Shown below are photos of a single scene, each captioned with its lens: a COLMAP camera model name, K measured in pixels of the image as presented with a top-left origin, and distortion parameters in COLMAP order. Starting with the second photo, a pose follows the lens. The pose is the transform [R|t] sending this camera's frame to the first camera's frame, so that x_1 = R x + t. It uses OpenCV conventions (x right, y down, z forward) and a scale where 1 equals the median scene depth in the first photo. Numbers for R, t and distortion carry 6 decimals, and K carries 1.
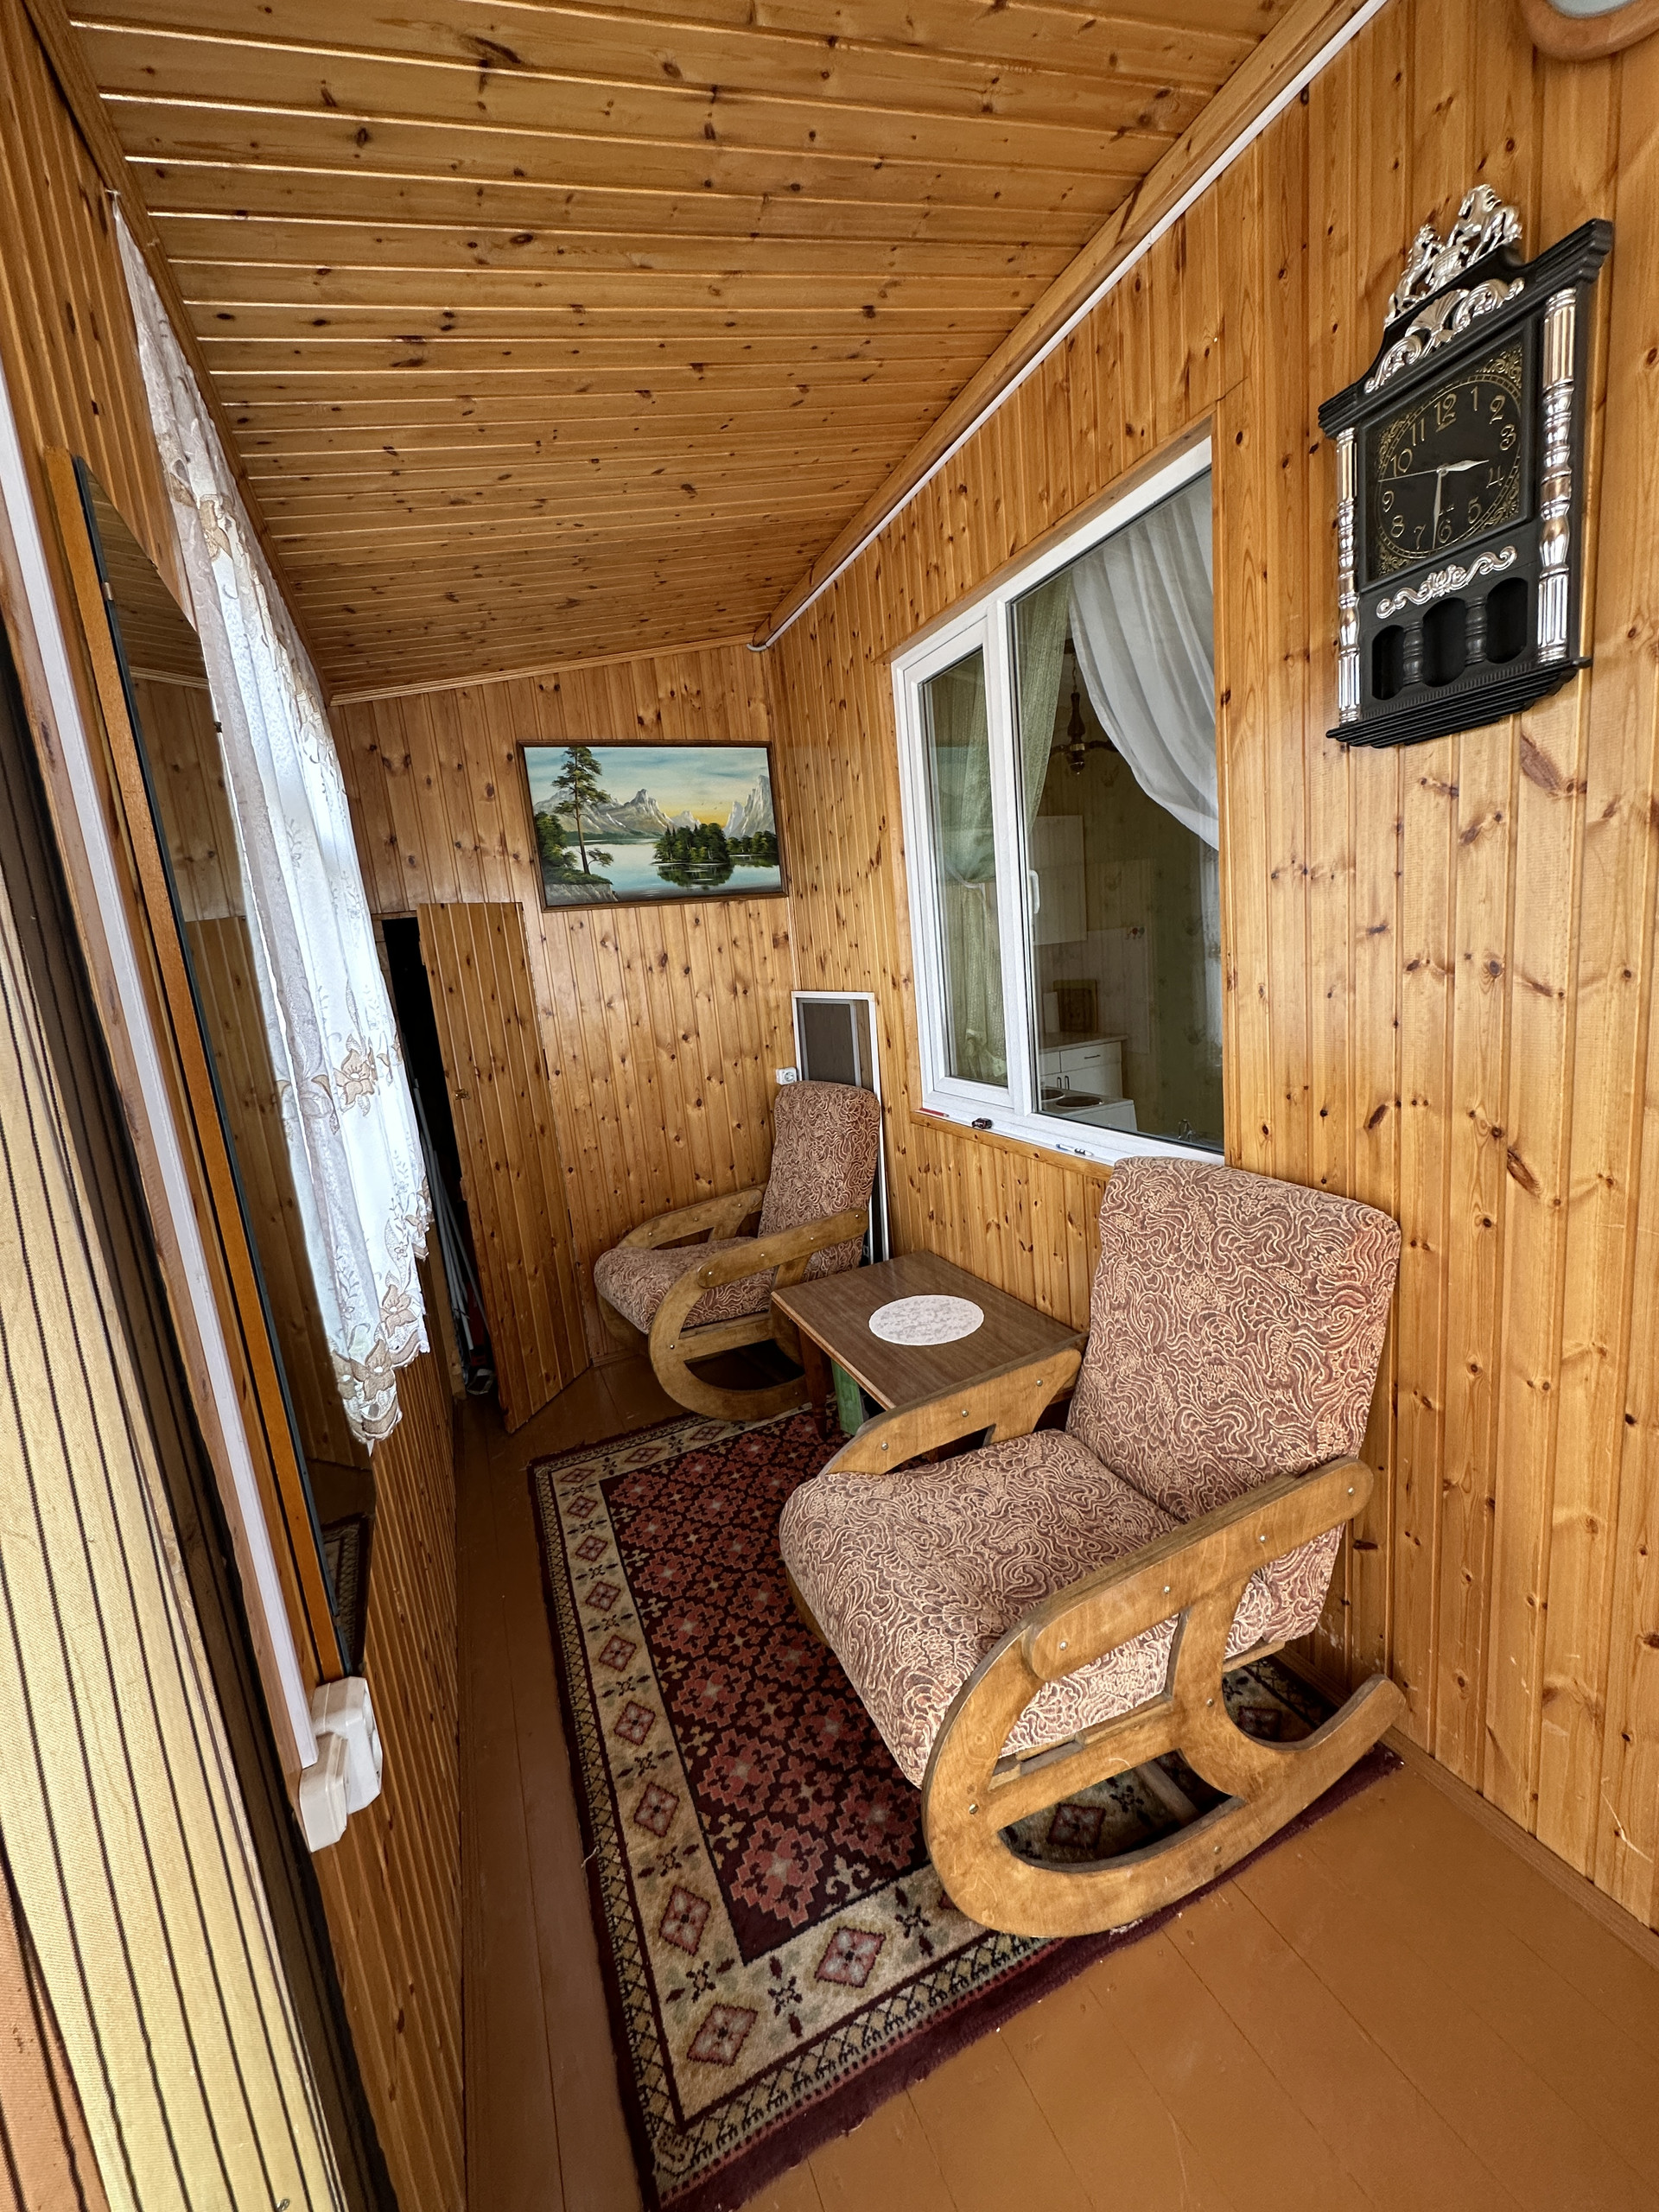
lens RADIAL K [[881.1, 0, 828.6], [0, 881.1, 1103.2], [0, 0, 1]] dist [-0.003001, 0.000863]
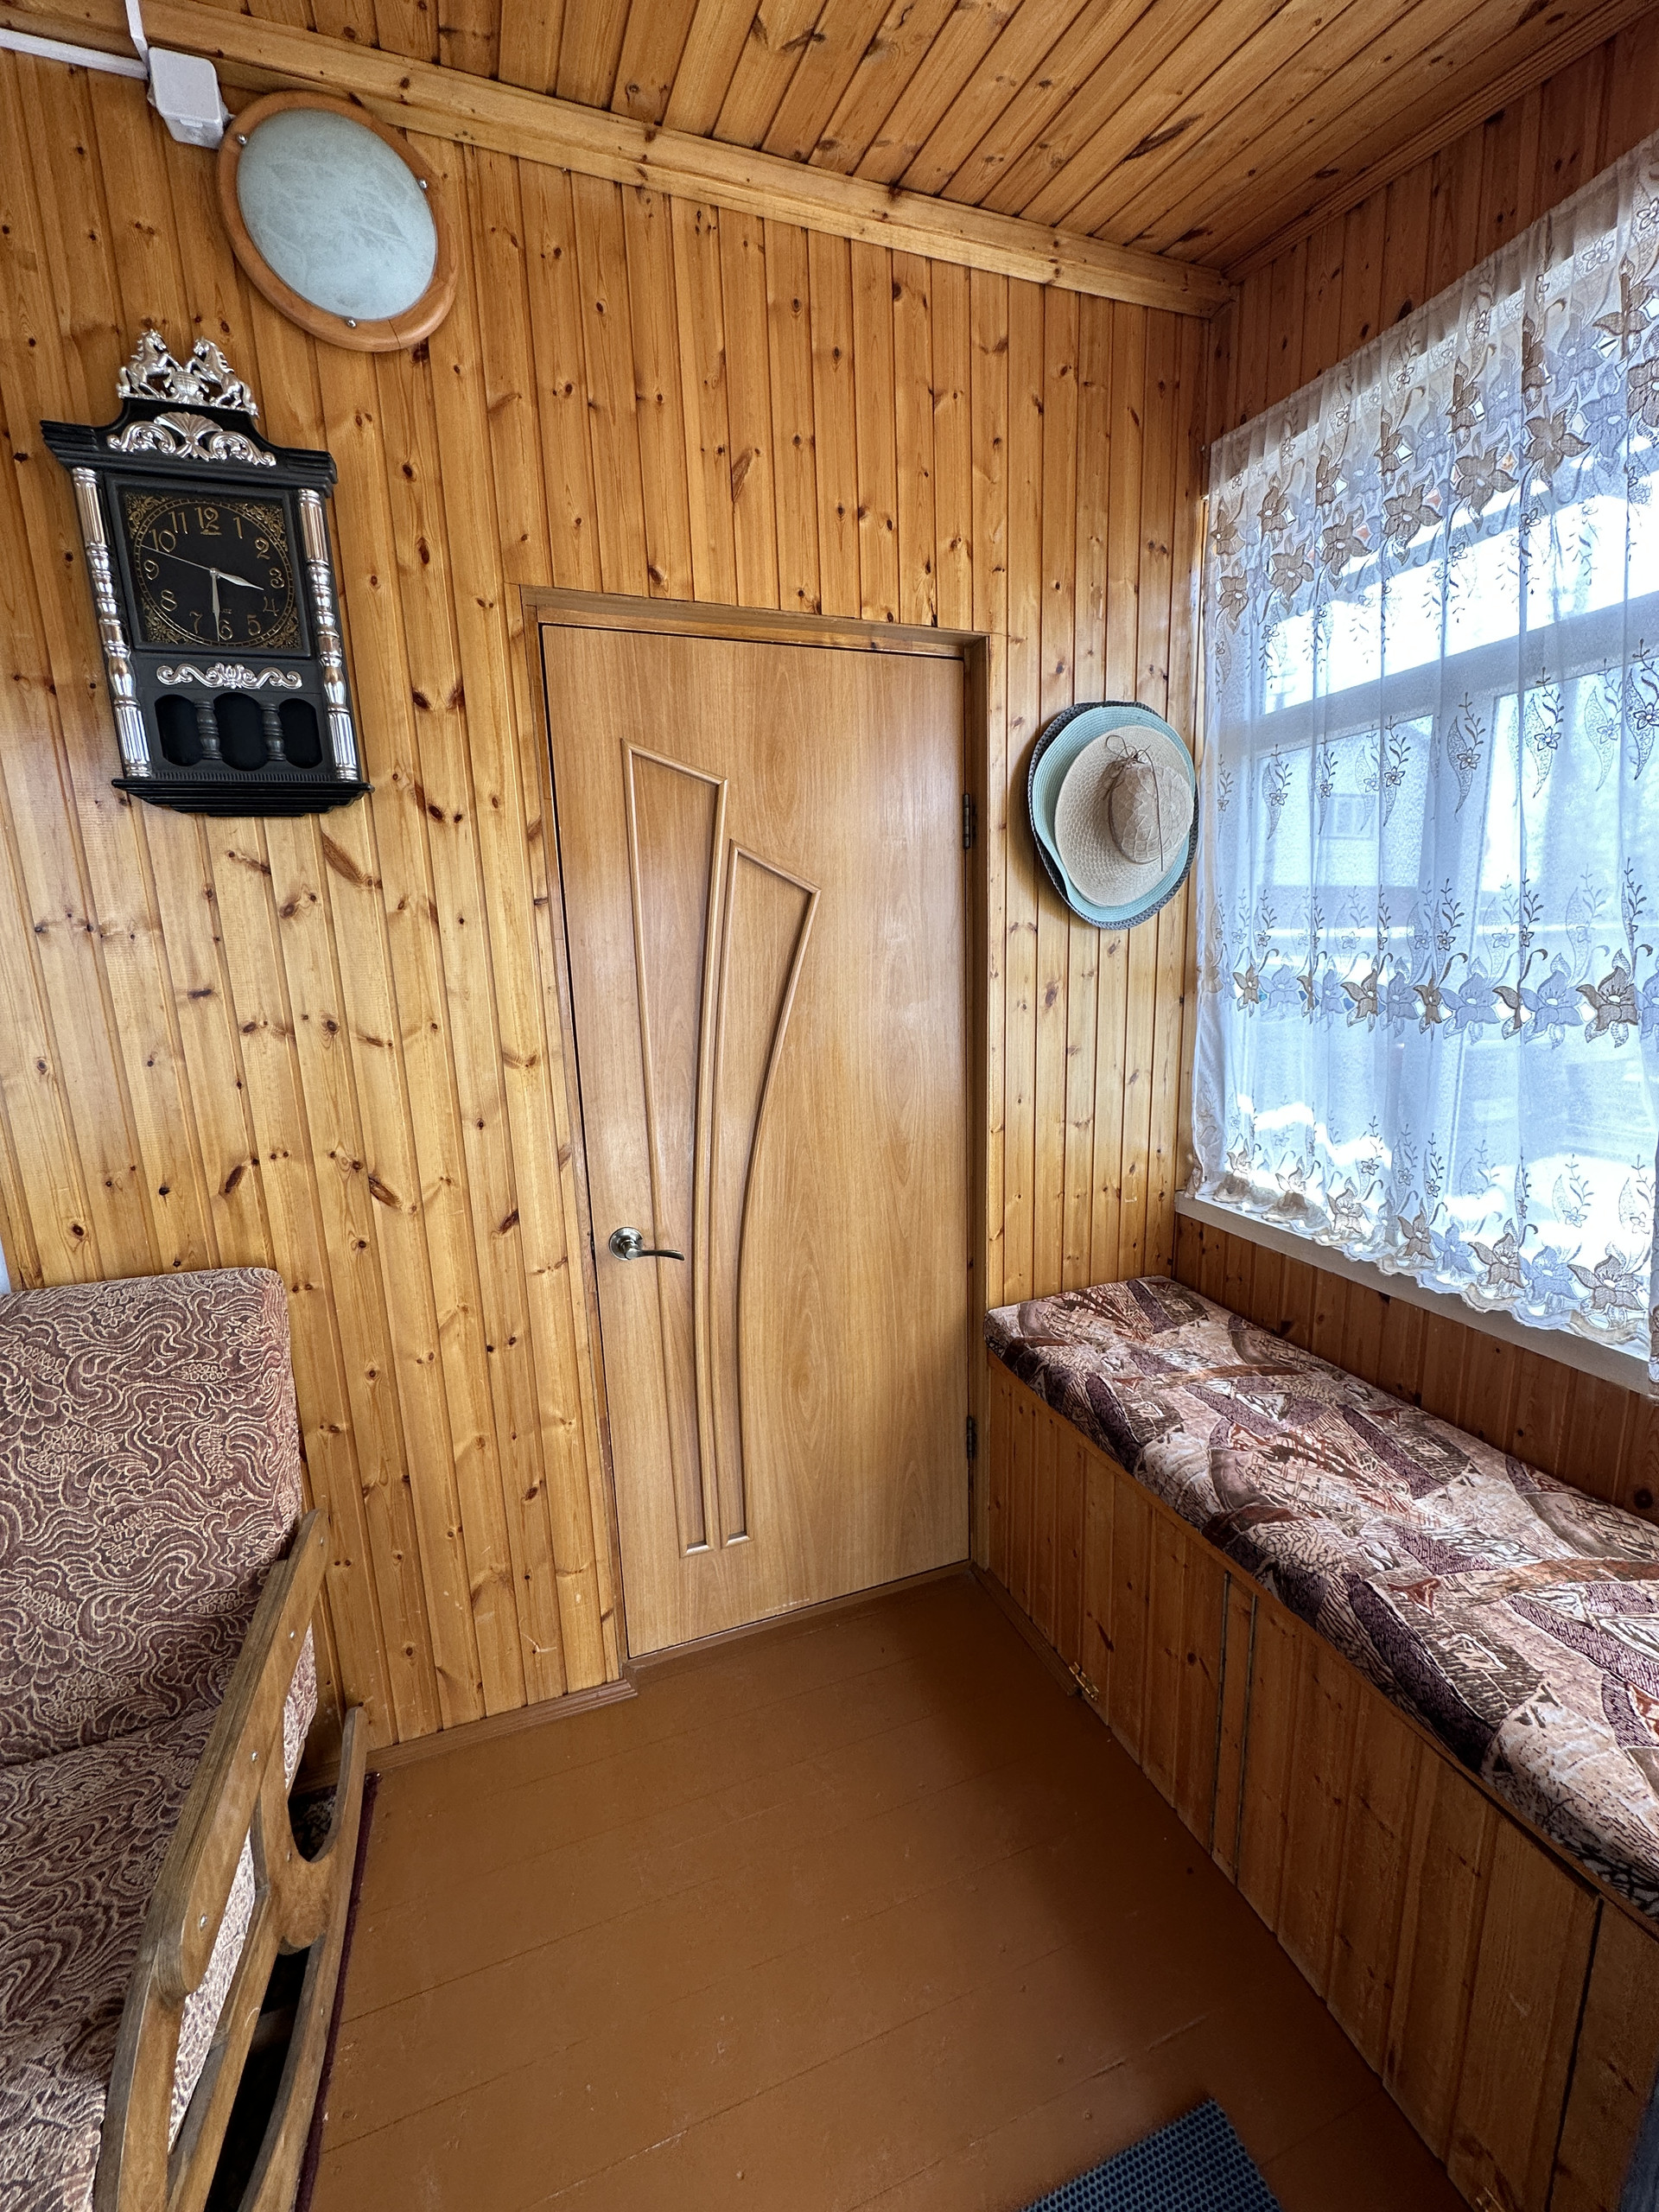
lens RADIAL K [[881.1, 0, 828.6], [0, 881.1, 1103.2], [0, 0, 1]] dist [-0.003001, 0.000863]
pose [[0.071804, -0.086177, 0.993689, -0.355368], [0.202204, 0.976831, 0.070103, -0.002789], [-0.976708, 0.195894, 0.087566, 0.271046]]
